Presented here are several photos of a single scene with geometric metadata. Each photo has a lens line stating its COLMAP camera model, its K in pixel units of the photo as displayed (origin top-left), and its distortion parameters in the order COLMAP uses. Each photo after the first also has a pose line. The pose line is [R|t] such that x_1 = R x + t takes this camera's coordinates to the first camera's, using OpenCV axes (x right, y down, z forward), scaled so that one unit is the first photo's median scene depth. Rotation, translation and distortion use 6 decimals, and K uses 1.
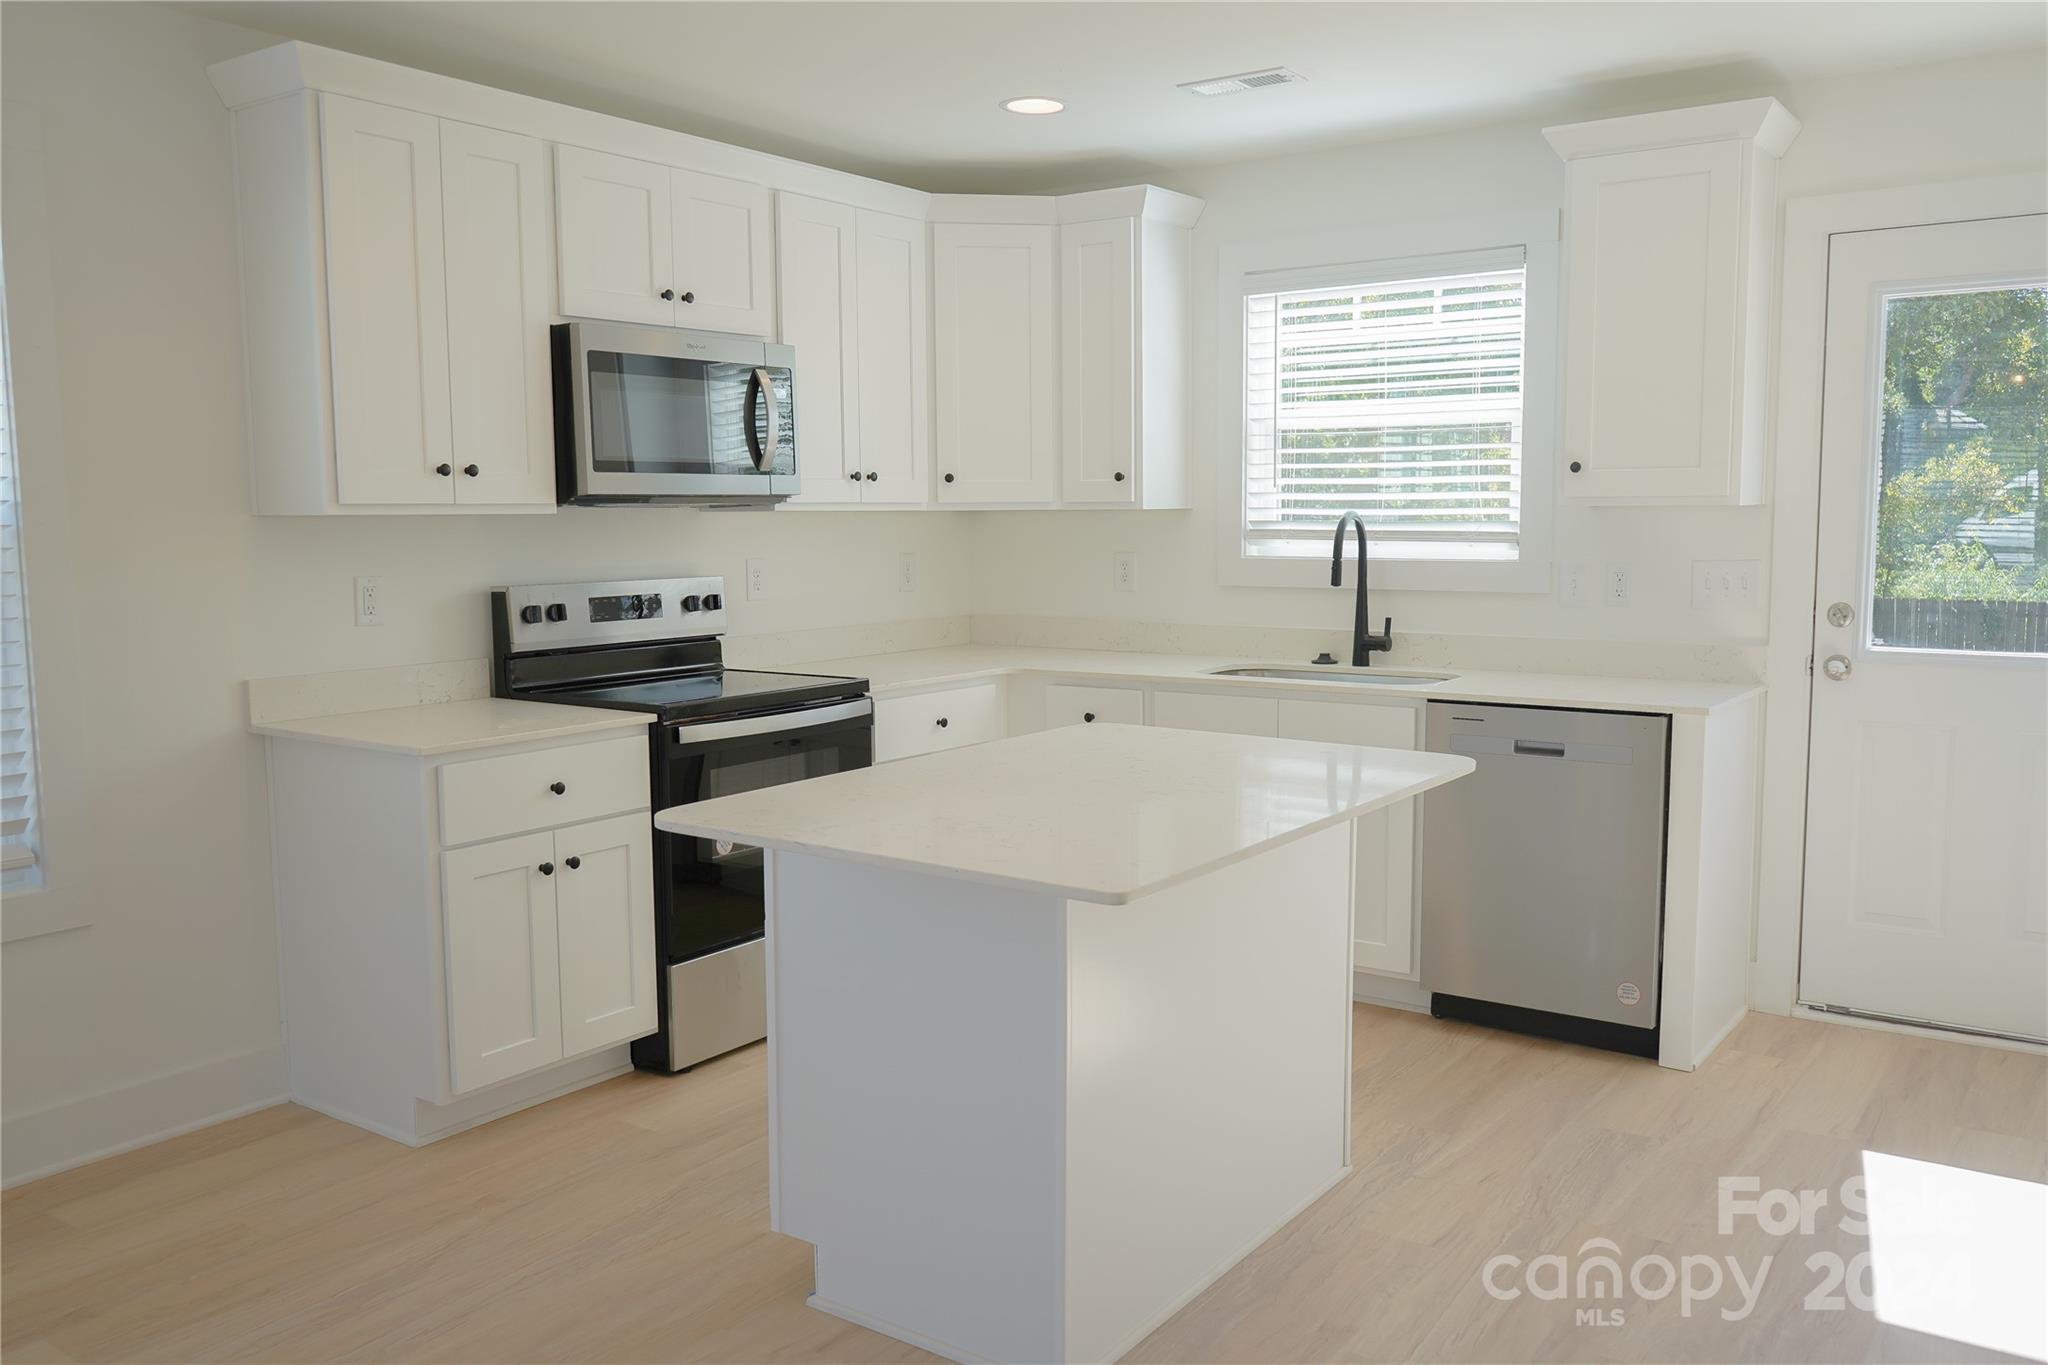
lens RADIAL K [[1643.6, 0, 1024.0], [0, 1643.6, 682.5], [0, 0, 1]] dist [-0.006232, -0.010046]
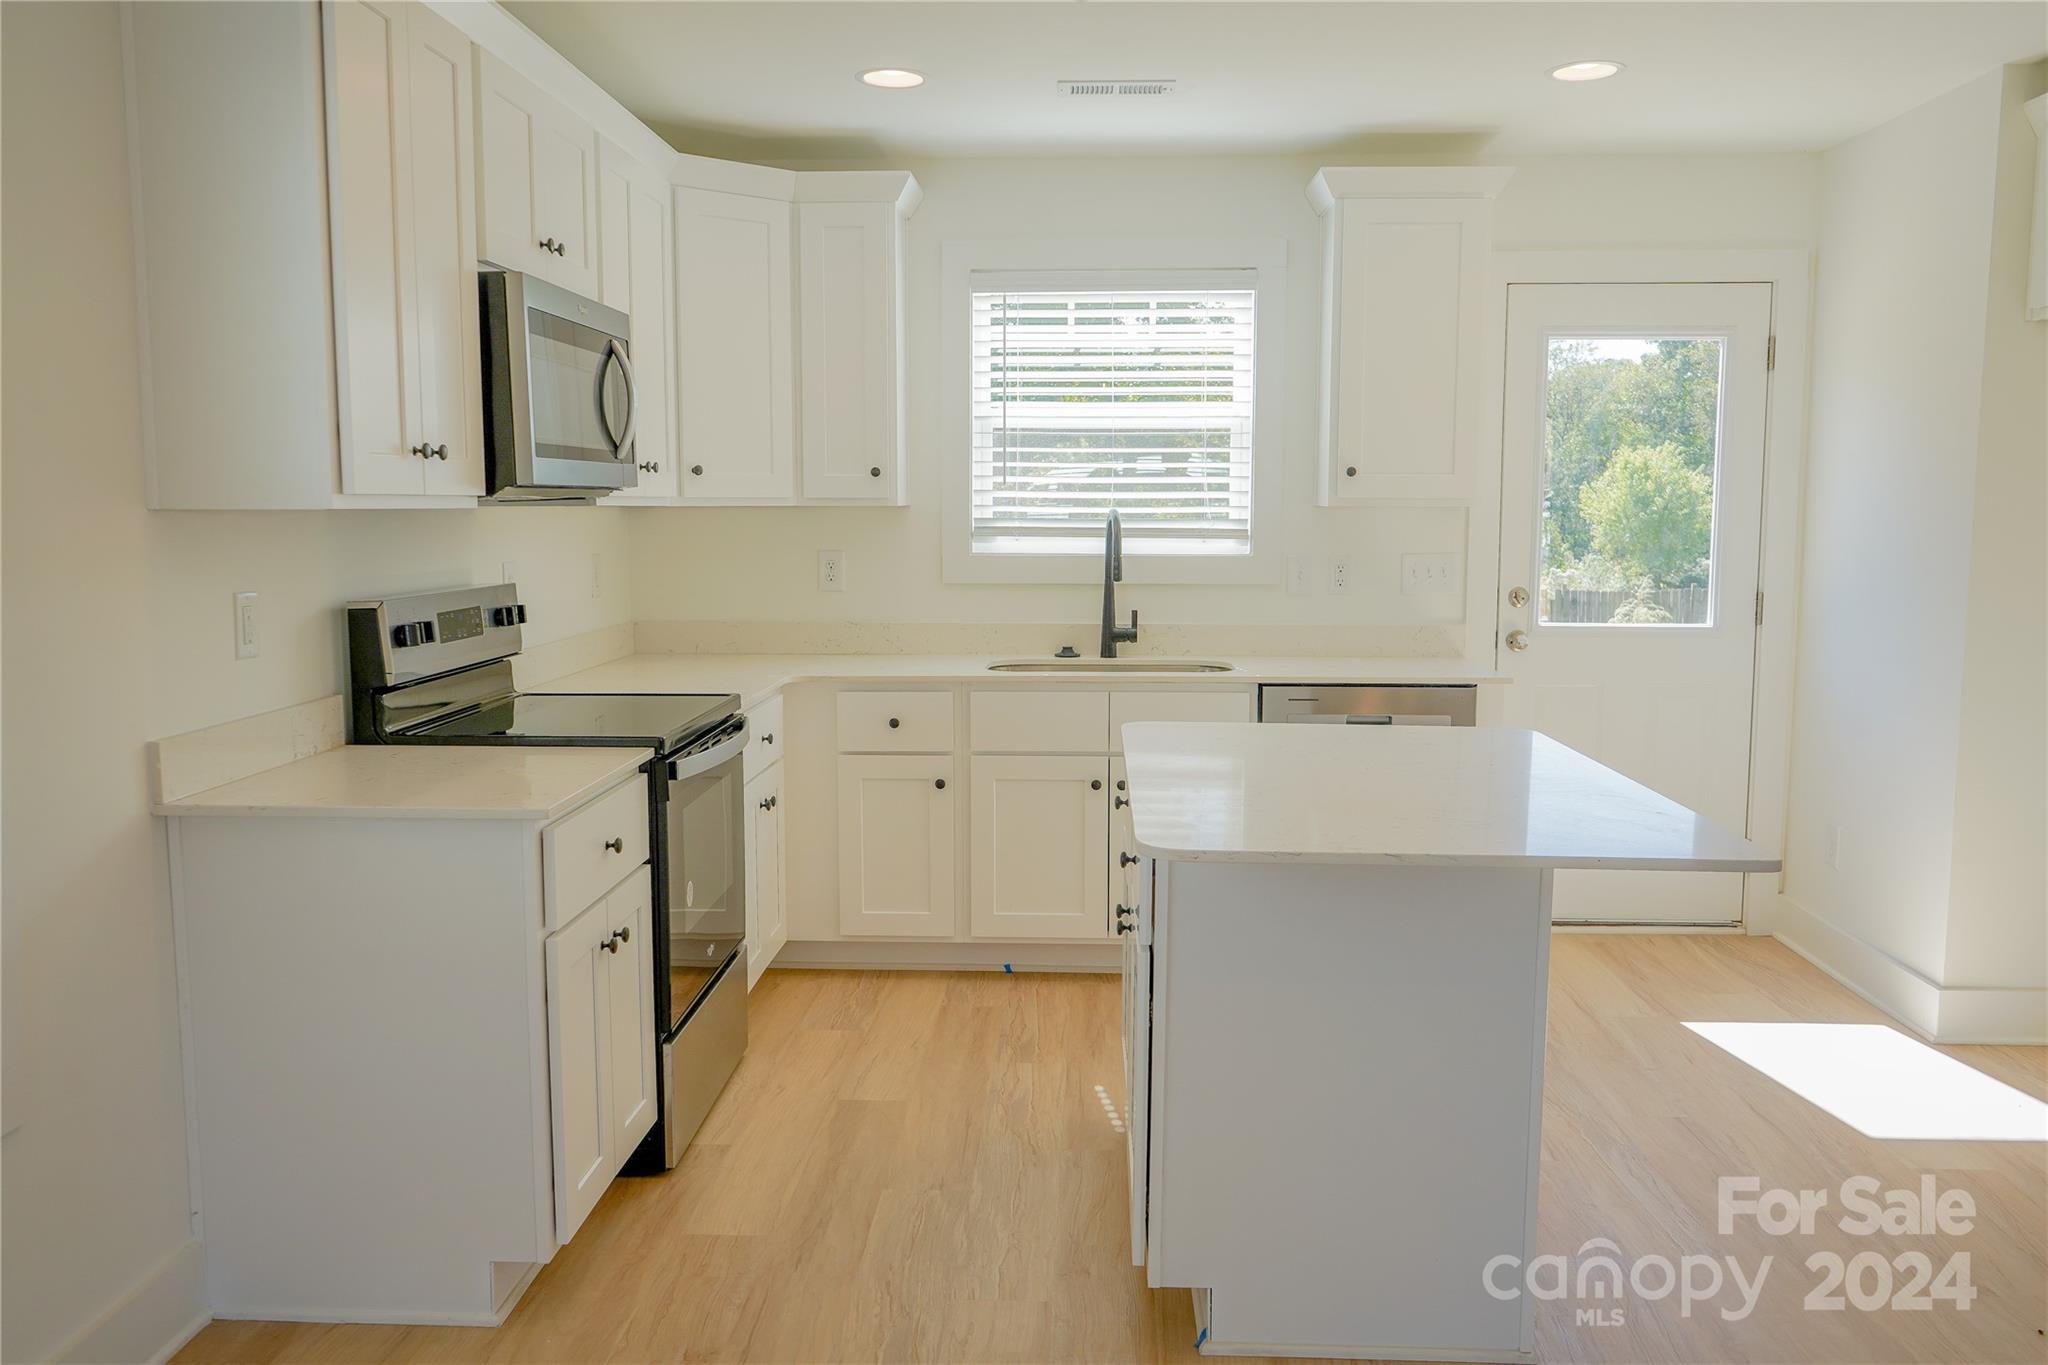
lens RADIAL K [[1643.6, 0, 1024.0], [0, 1643.6, 682.5], [0, 0, 1]] dist [-0.006232, -0.010046]
pose [[0.838592, -0.051840, 0.542288, -0.425864], [0.050443, 0.998574, 0.017454, -0.015871], [-0.542420, 0.012717, 0.840011, 0.158338]]
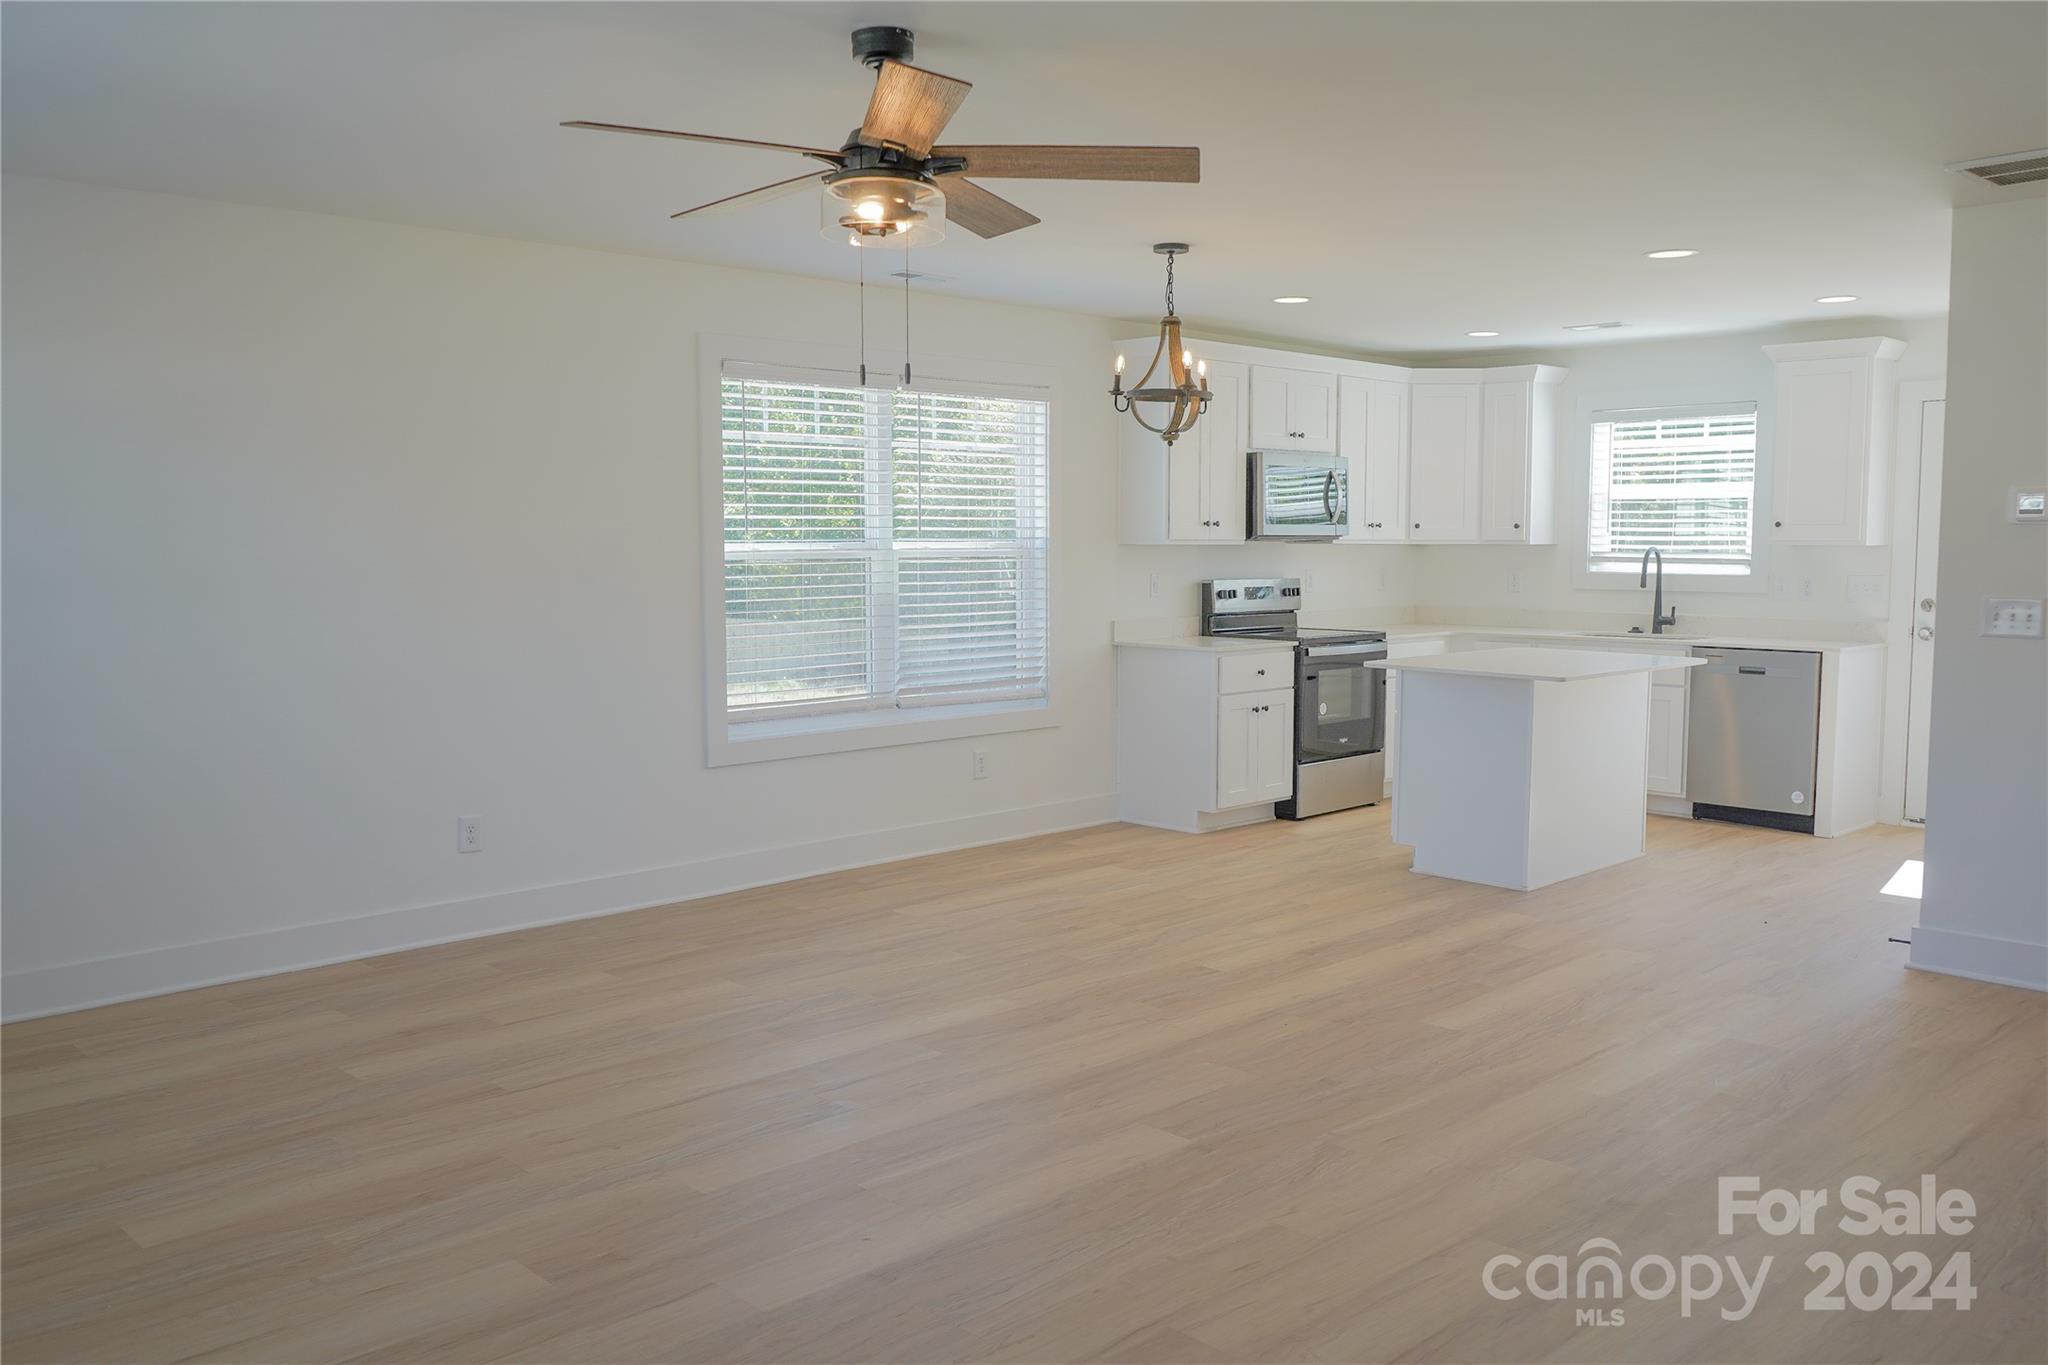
lens RADIAL K [[1643.6, 0, 1024.0], [0, 1643.6, 682.5], [0, 0, 1]] dist [-0.006232, -0.010046]
pose [[0.985321, 0.022834, -0.169177, -0.174604], [-0.025775, 0.999552, -0.015211, 0.090952], [0.168753, 0.019349, 0.985468, -0.898722]]
